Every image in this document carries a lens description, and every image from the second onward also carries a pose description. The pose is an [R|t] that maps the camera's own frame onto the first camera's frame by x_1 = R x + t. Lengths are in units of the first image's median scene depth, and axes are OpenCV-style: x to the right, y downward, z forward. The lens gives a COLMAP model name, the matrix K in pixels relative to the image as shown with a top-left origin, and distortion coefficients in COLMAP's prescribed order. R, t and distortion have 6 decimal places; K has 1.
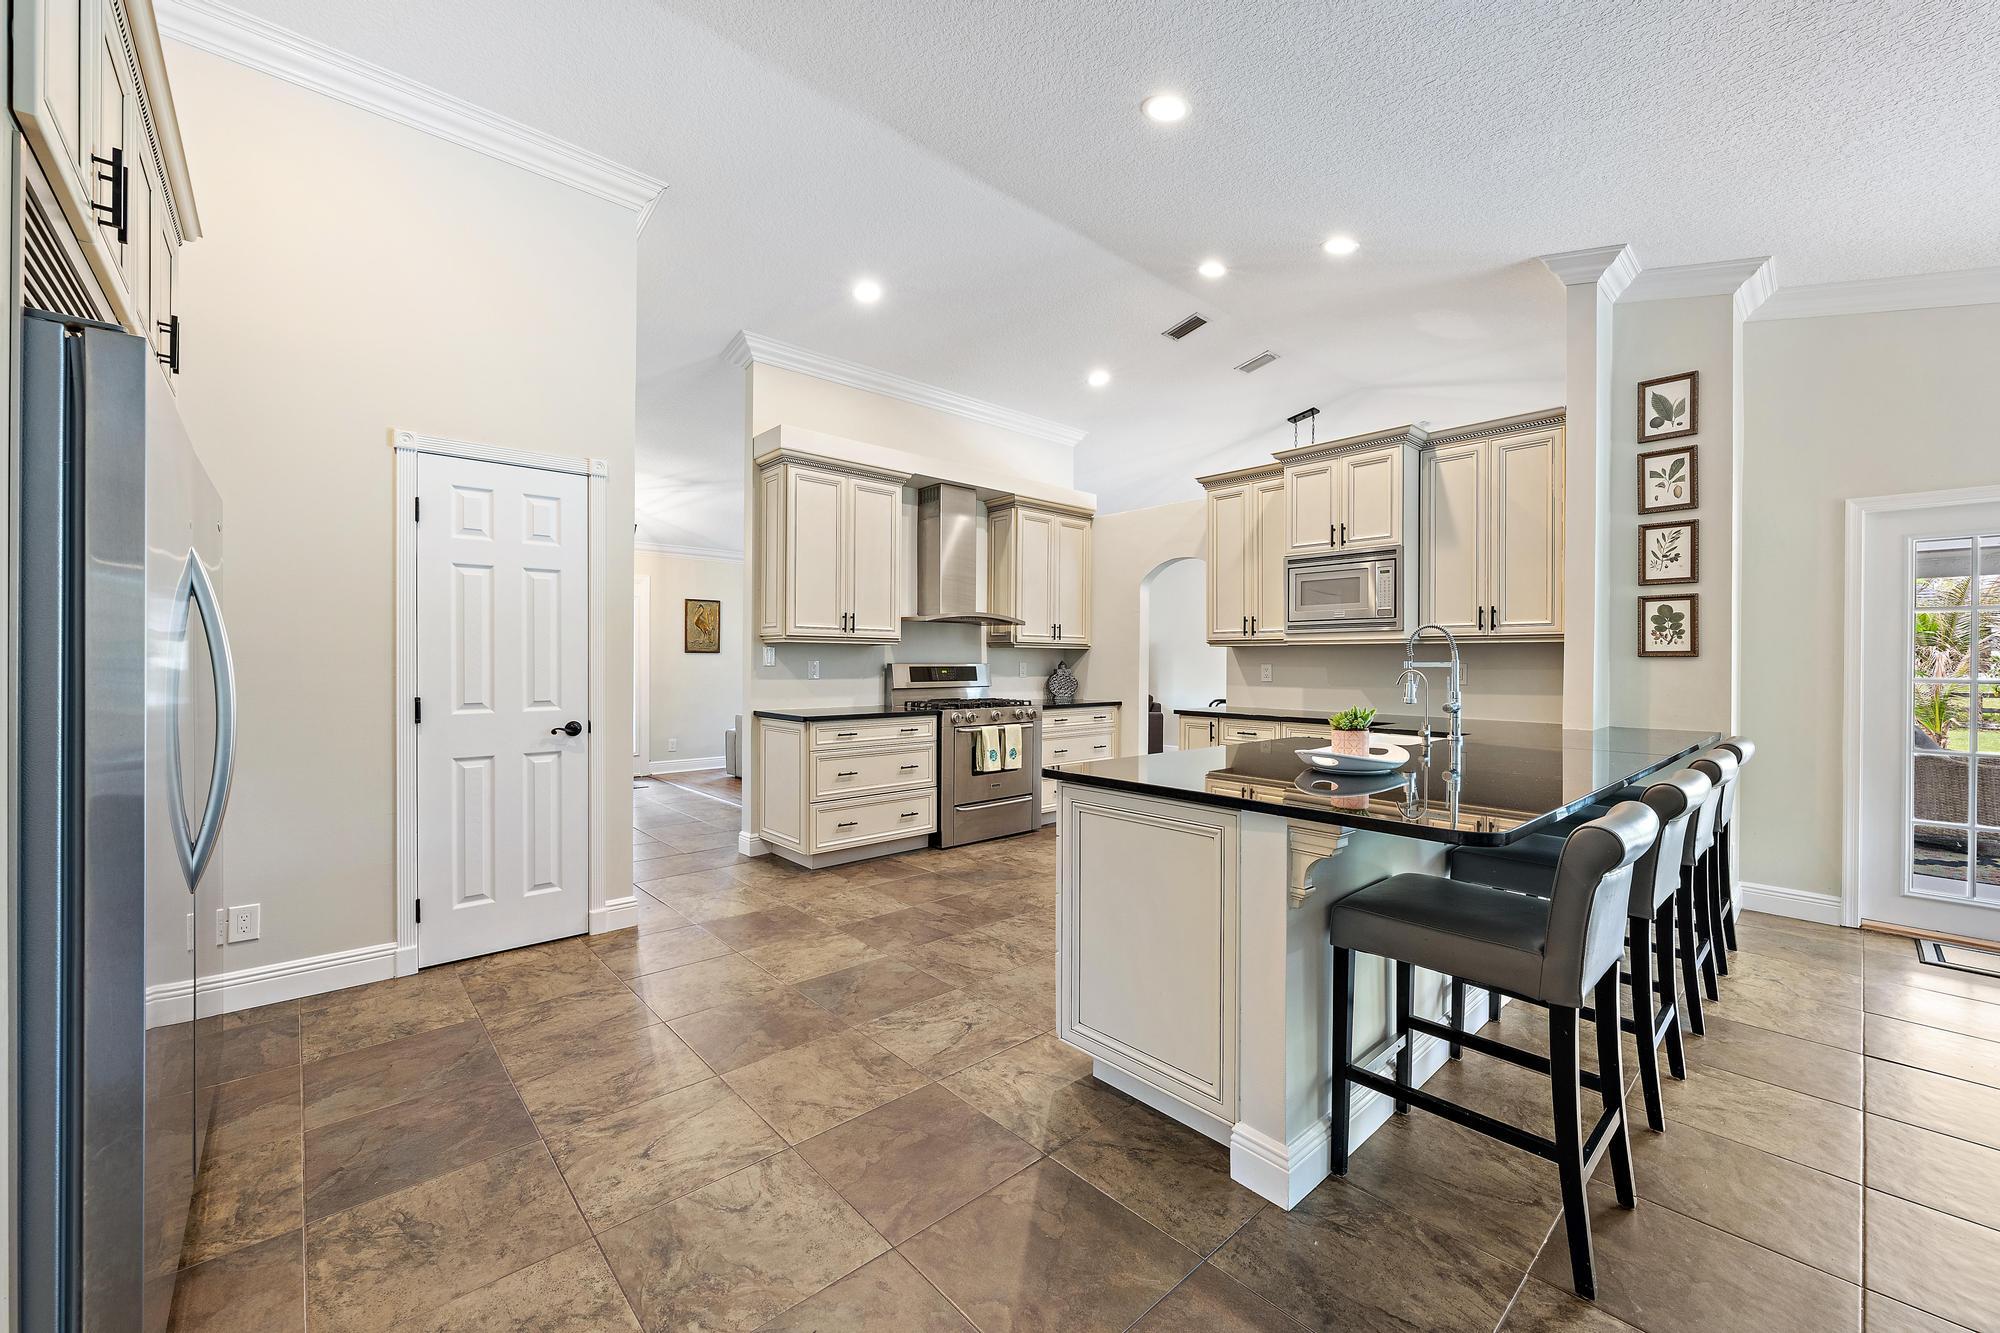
lens RADIAL K [[782.9, 0, 1005.8], [0, 782.9, 660.6], [0, 0, 1]] dist [-0.002622, -0.000222]
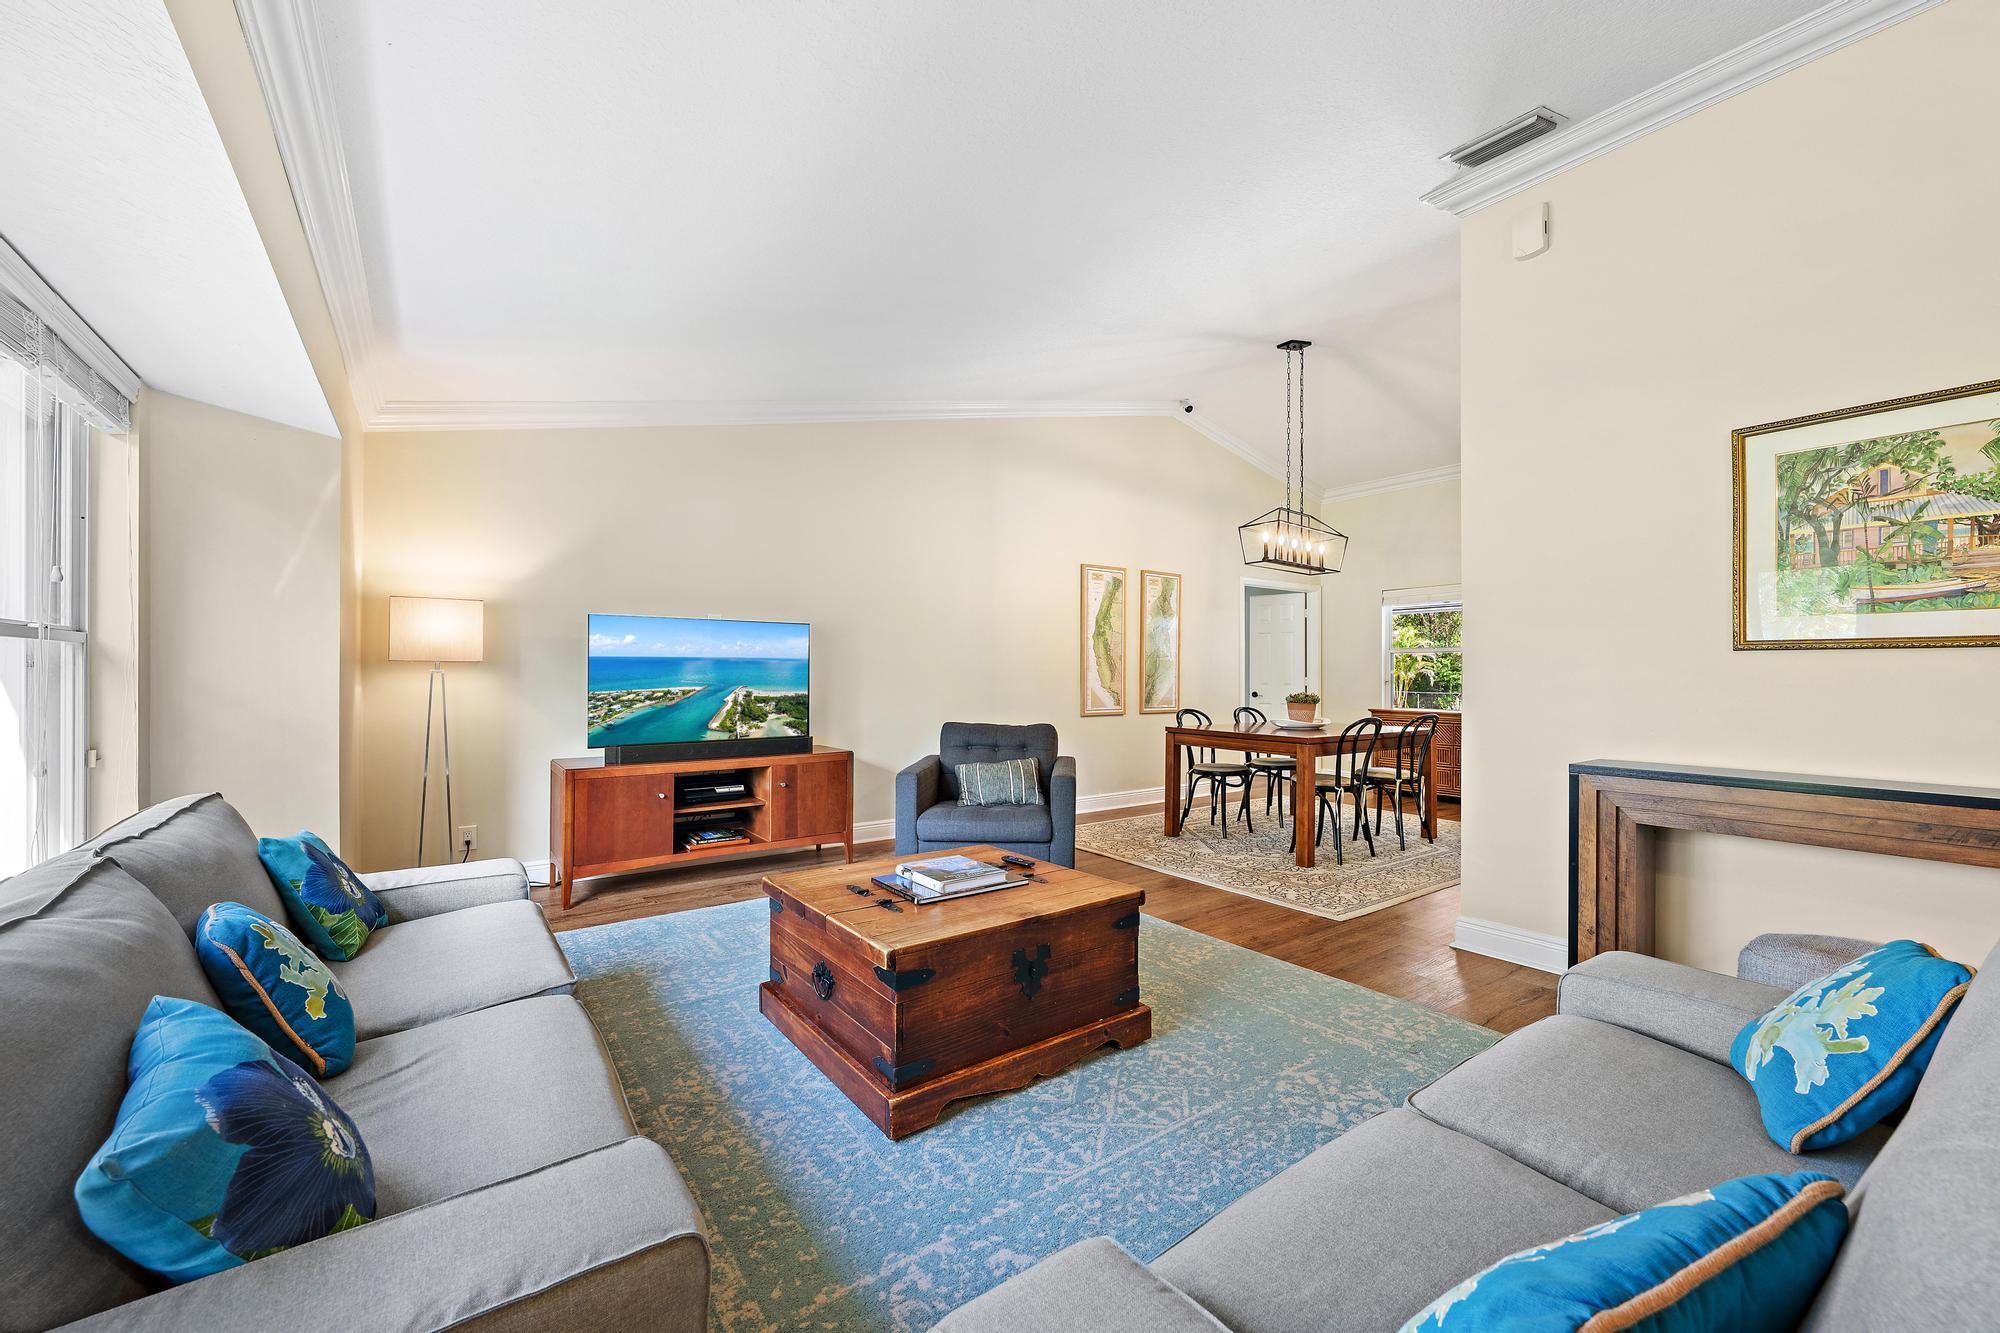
lens RADIAL K [[791.3, 0, 1006.9], [0, 791.3, 670.6], [0, 0, 1]] dist [-0.000248, -0.000026]
pose [[0.101788, 0.000519, 0.994806, -0.787114], [-0.002466, 0.999997, -0.000269, 0.016053], [-0.994803, -0.002426, 0.101789, 2.238985]]
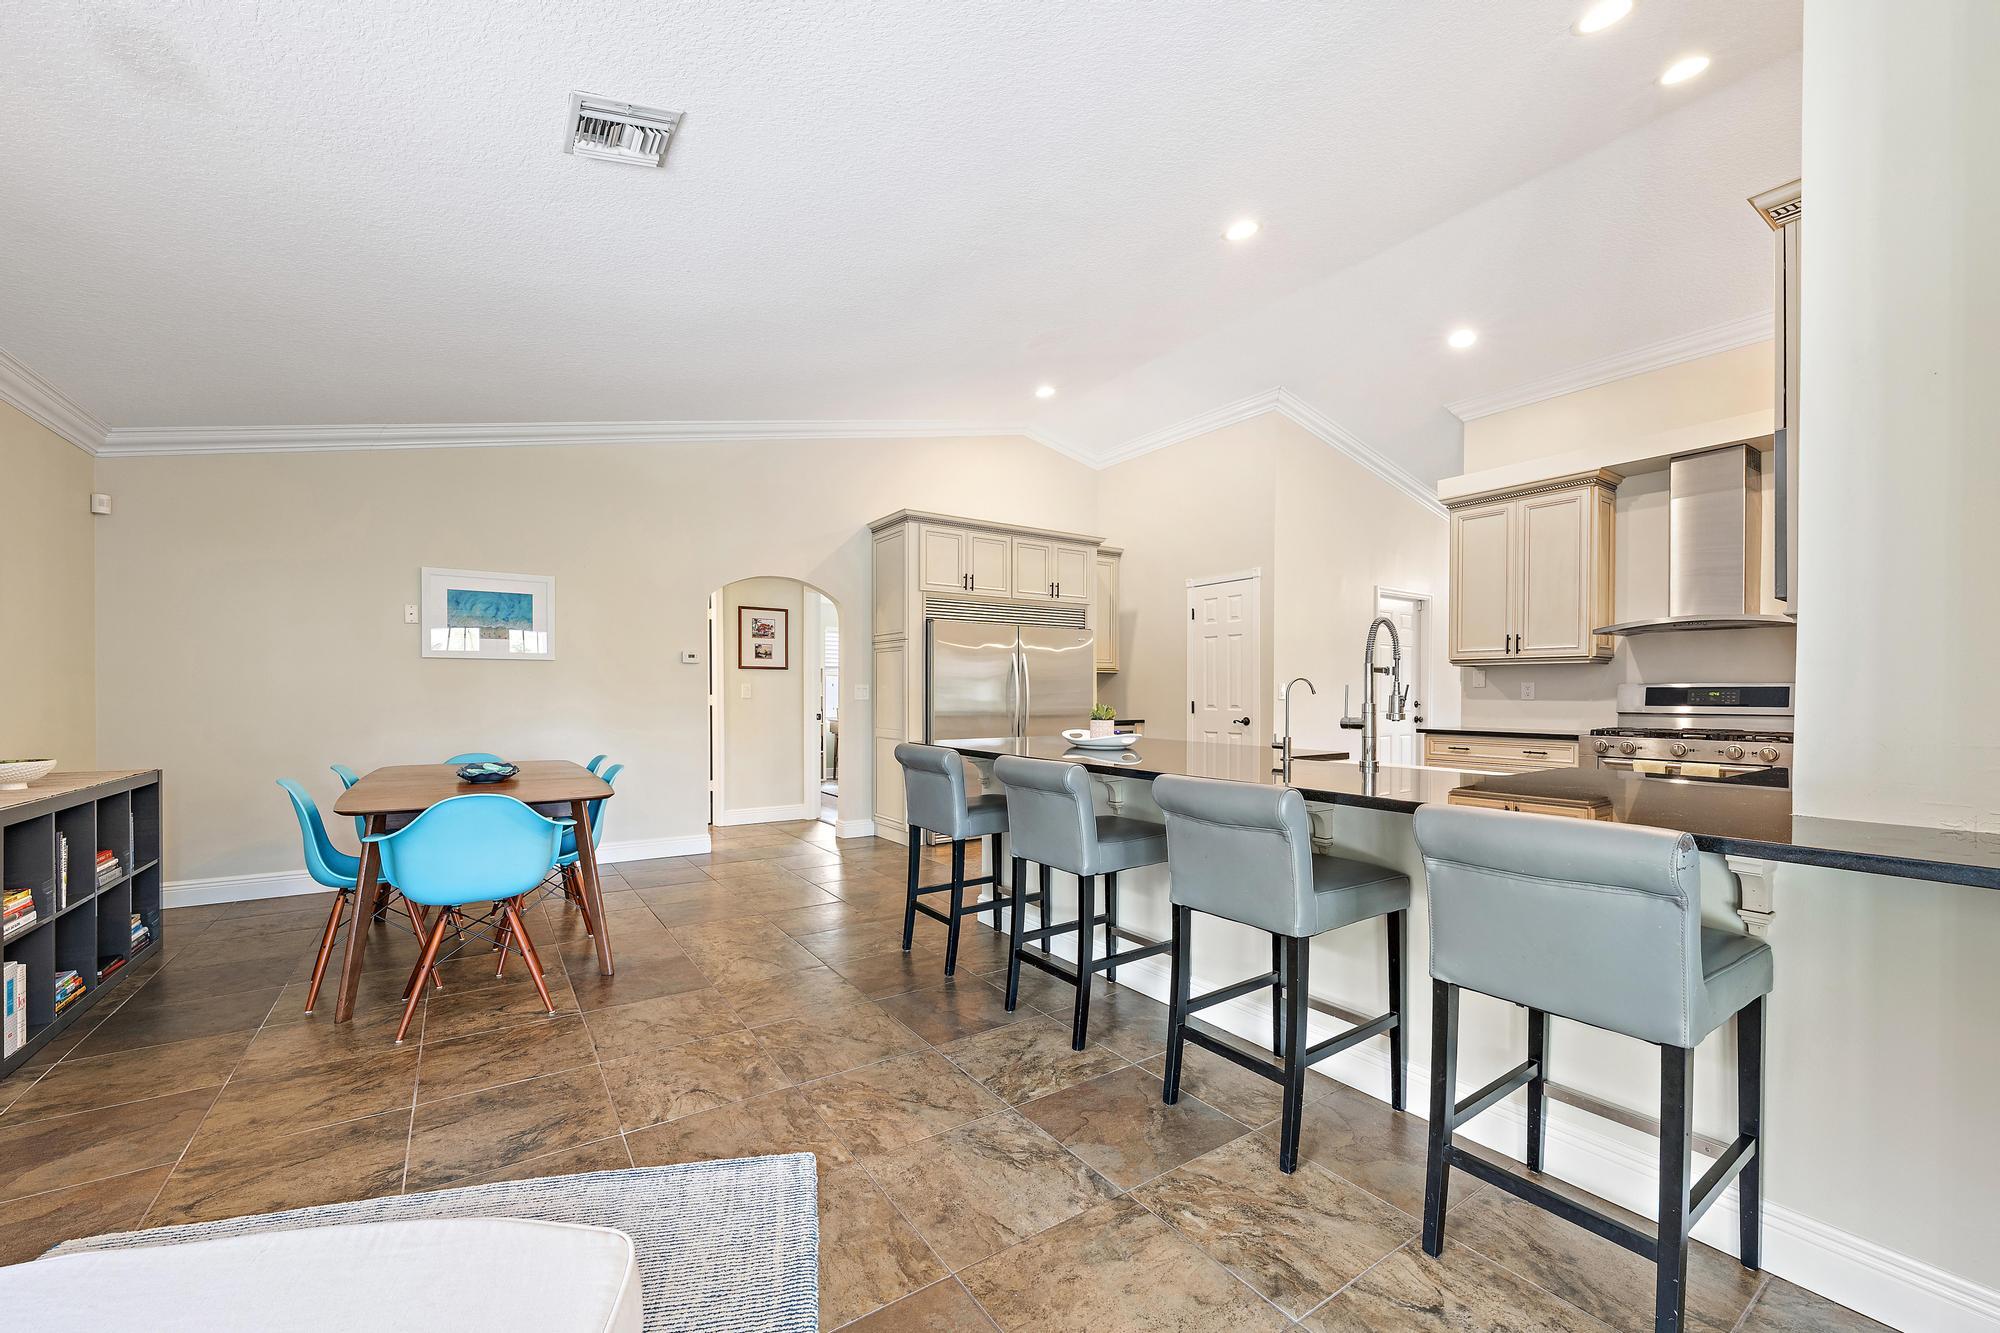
lens RADIAL K [[784.0, 0, 997.2], [0, 784.0, 696.1], [0, 0, 1]] dist [-0.000782, -0.000060]
pose [[-0.135544, -0.000740, -0.990771, 1.177757], [-0.002756, 0.999996, -0.000370, 0.028783], [0.990768, 0.002680, -0.135545, 0.611372]]
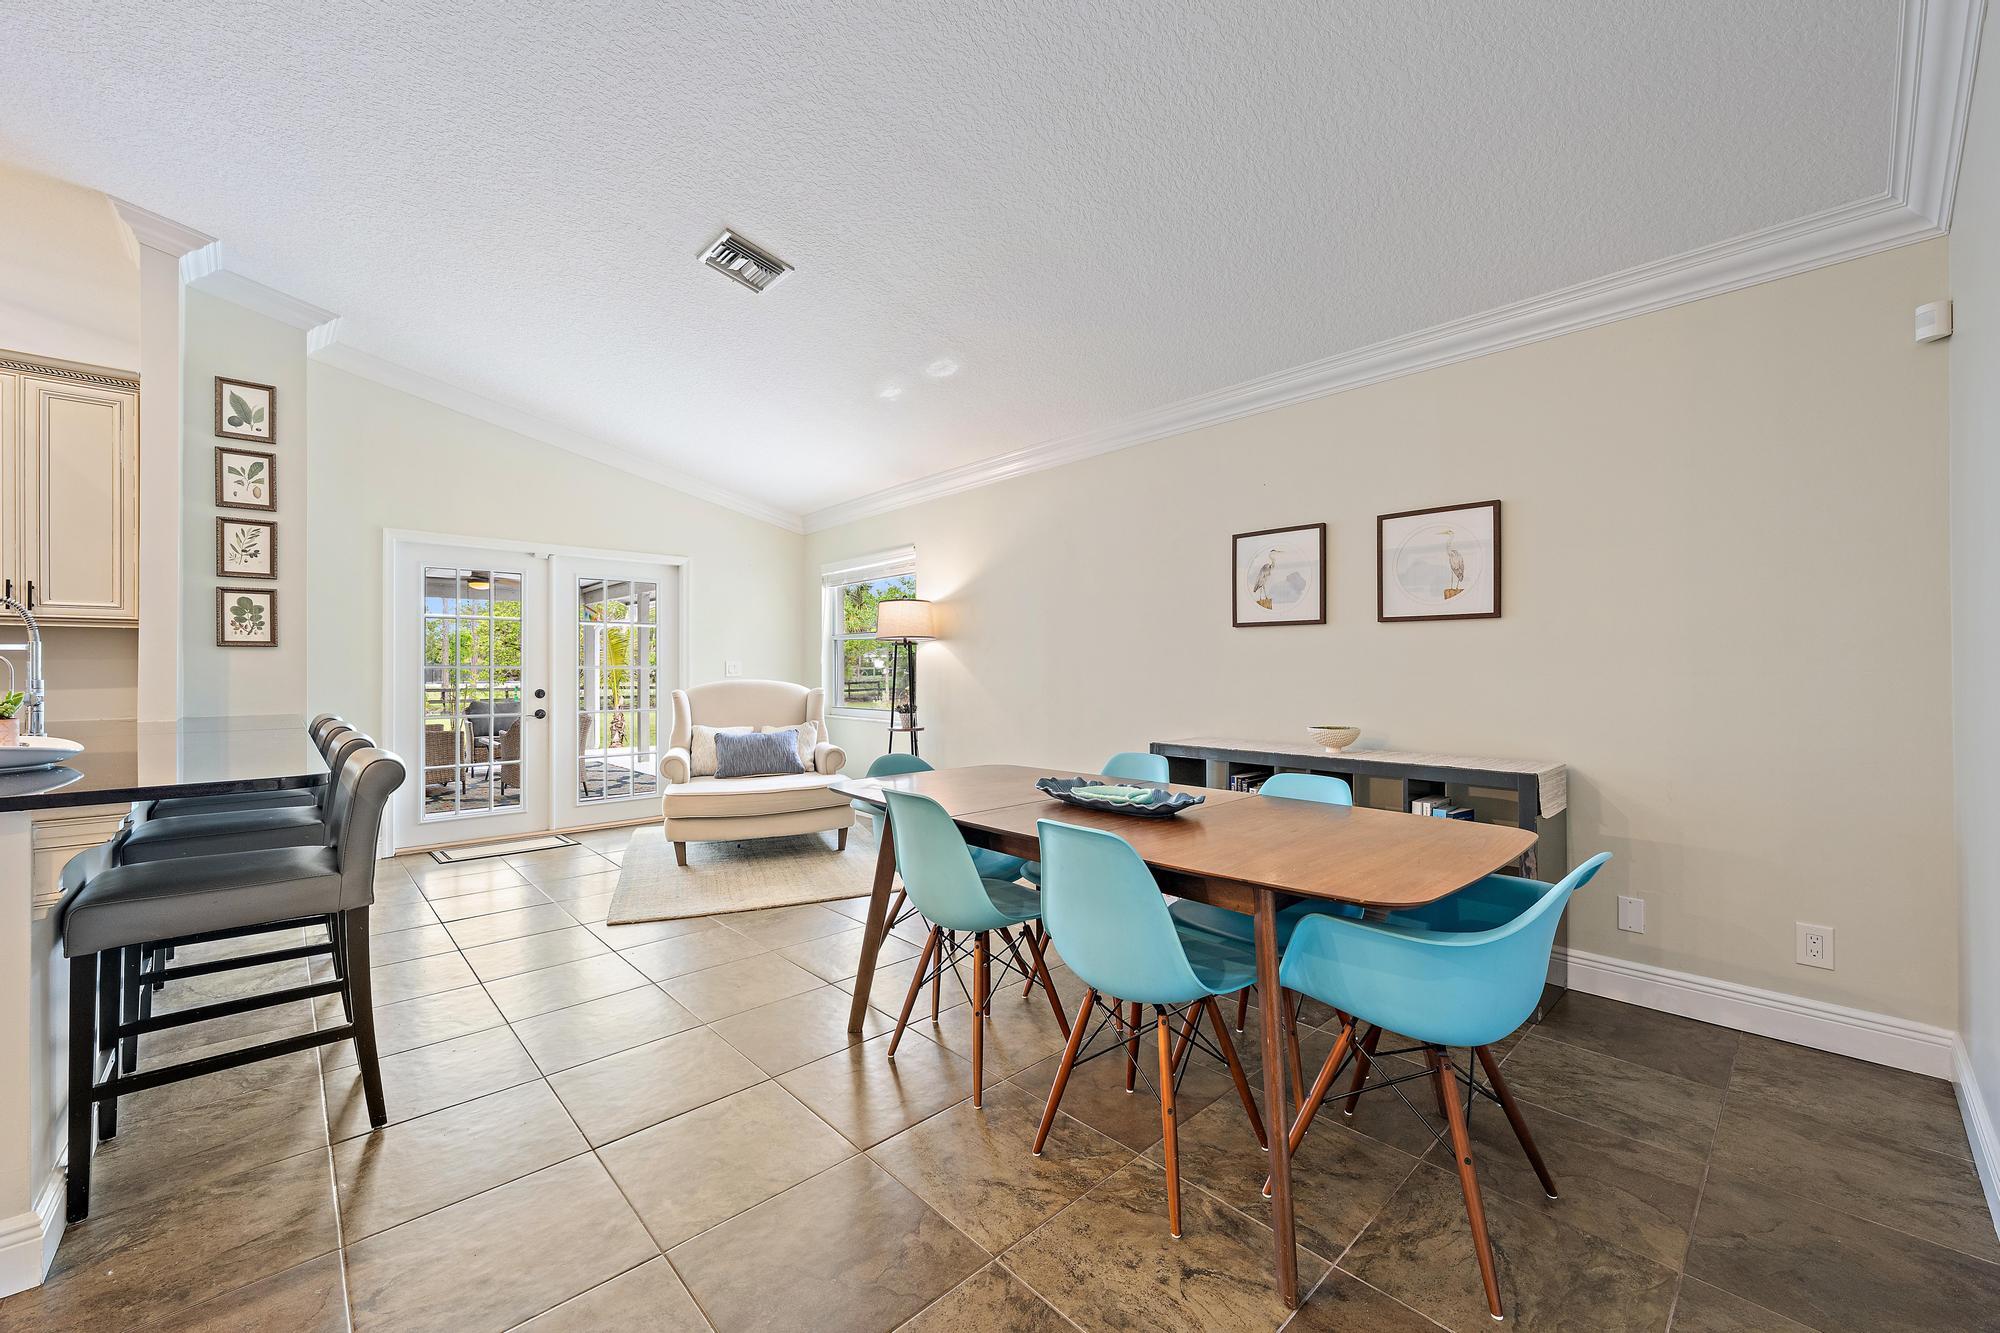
lens RADIAL K [[784.6, 0, 1000.0], [0, 784.6, 666.5], [0, 0, 1]] dist [-0.001808, -0.000071]
pose [[-0.013364, -0.002223, 0.999908, -0.226175], [0.004053, 0.999989, 0.002277, 0.023902], [-0.999902, 0.004083, -0.013355, -0.003849]]
